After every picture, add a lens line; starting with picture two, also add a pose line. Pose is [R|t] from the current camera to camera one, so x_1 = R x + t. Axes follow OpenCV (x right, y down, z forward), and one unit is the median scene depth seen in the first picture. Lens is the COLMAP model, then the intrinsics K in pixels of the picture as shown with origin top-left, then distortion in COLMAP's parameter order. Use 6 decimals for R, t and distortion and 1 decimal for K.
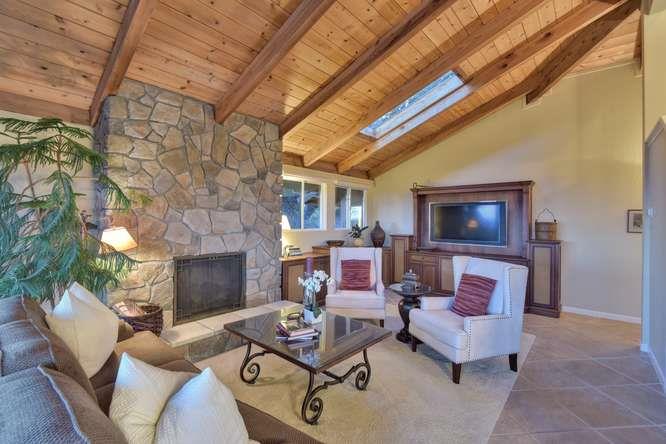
lens RADIAL K [[302.2, 0, 333.0], [0, 302.2, 222.0], [0, 0, 1]] dist [-0.024972, -0.000125]
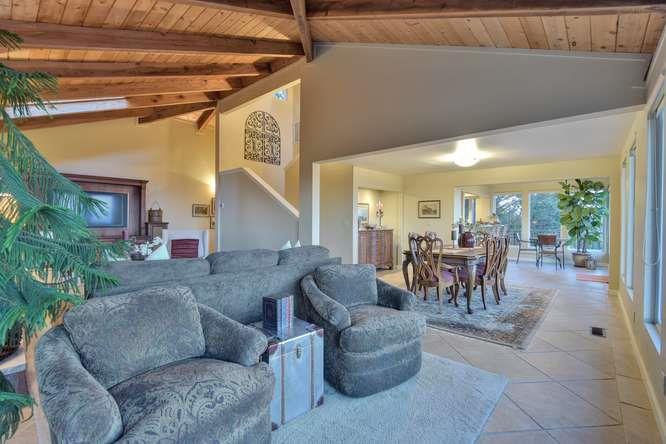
lens RADIAL K [[302.2, 0, 333.0], [0, 302.2, 222.0], [0, 0, 1]] dist [-0.024972, -0.000125]
pose [[0.008599, -0.012802, 0.999881, -0.745402], [0.006456, 0.999898, 0.012747, 0.045770], [-0.999942, 0.006346, 0.008680, 0.103163]]
